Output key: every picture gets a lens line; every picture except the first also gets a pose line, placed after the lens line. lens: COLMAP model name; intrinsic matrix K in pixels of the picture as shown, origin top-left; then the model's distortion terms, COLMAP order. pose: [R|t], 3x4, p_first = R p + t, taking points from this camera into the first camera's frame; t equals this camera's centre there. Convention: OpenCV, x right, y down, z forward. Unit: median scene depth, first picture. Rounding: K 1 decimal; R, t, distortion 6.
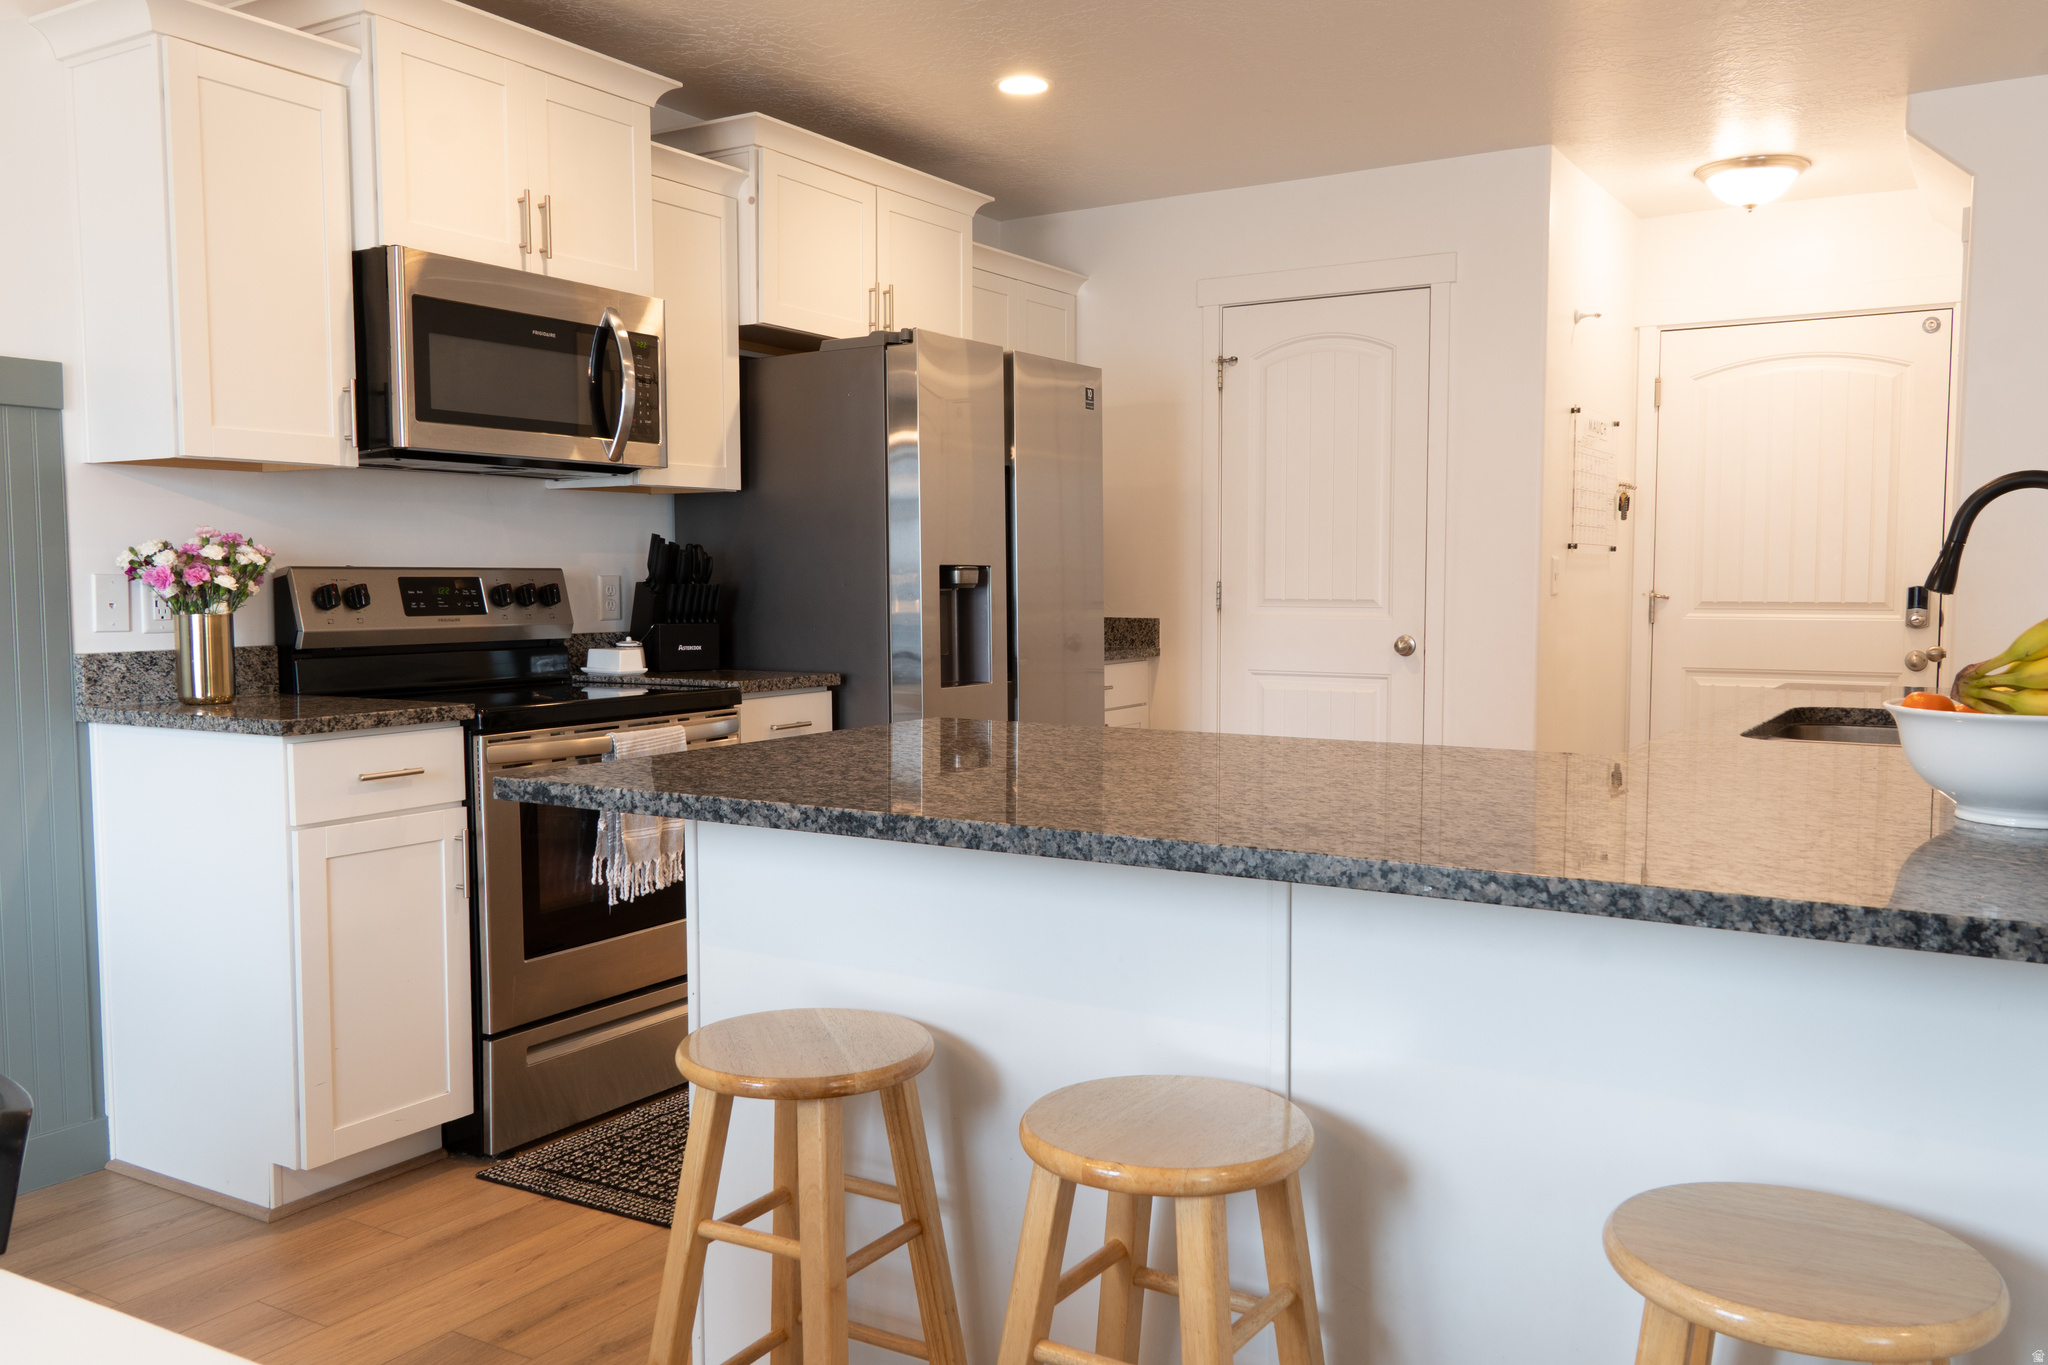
lens RADIAL K [[1602.0, 0, 1027.0], [0, 1602.0, 683.8], [0, 0, 1]] dist [0.027214, -0.016852]
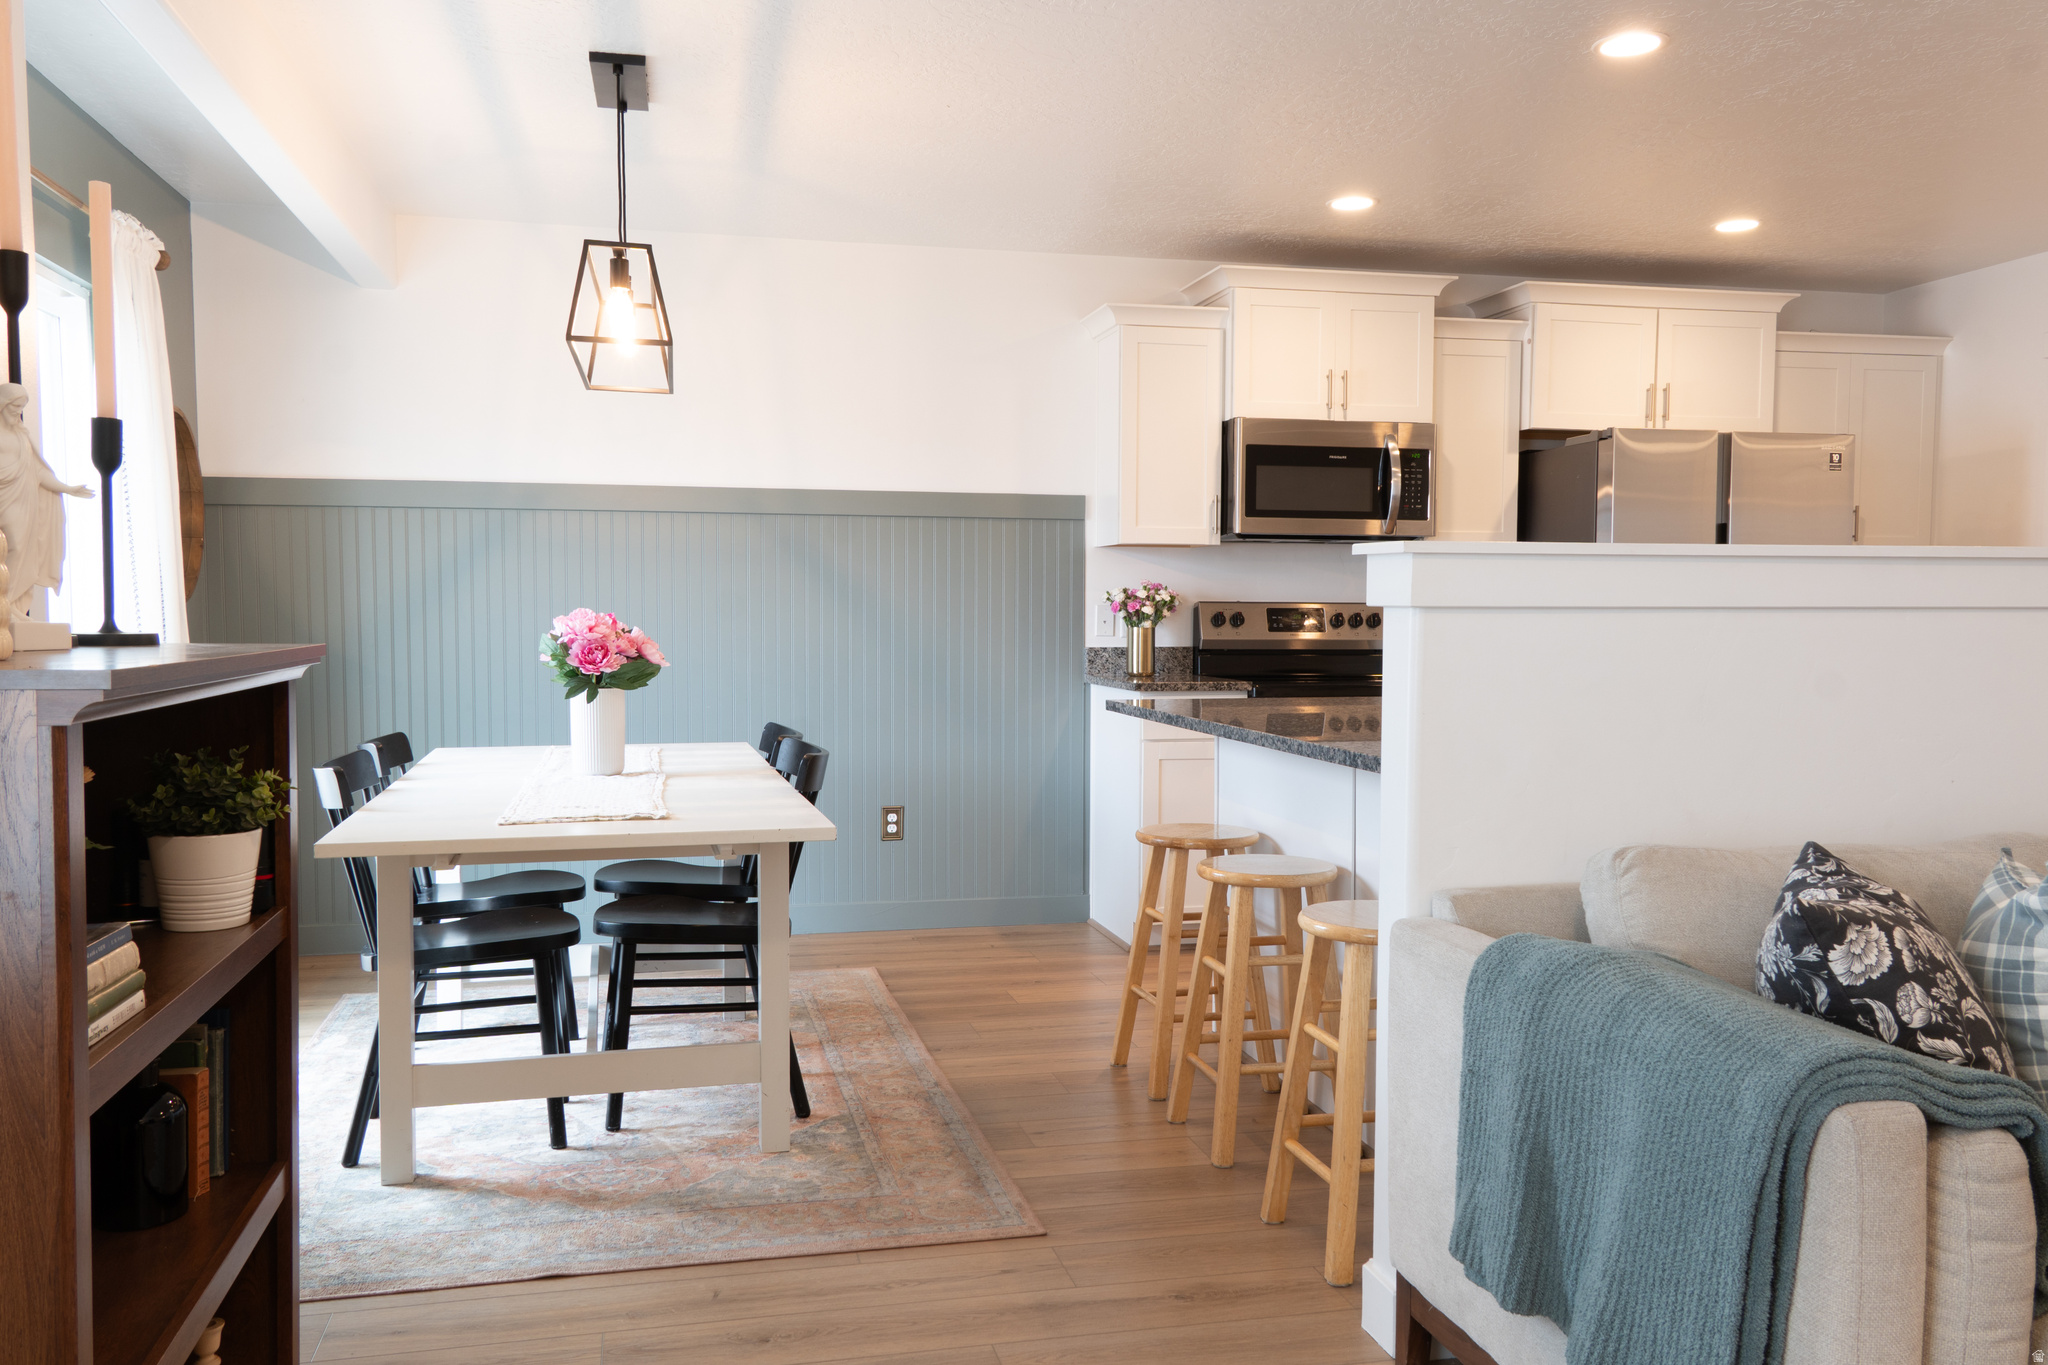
lens RADIAL K [[1602.0, 0, 1027.0], [0, 1602.0, 683.8], [0, 0, 1]] dist [0.027214, -0.016852]
pose [[0.699595, 0.040907, -0.713368, 0.682120], [-0.056803, 0.998384, 0.001544, 0.024756], [0.712279, 0.039442, 0.700788, -0.357545]]
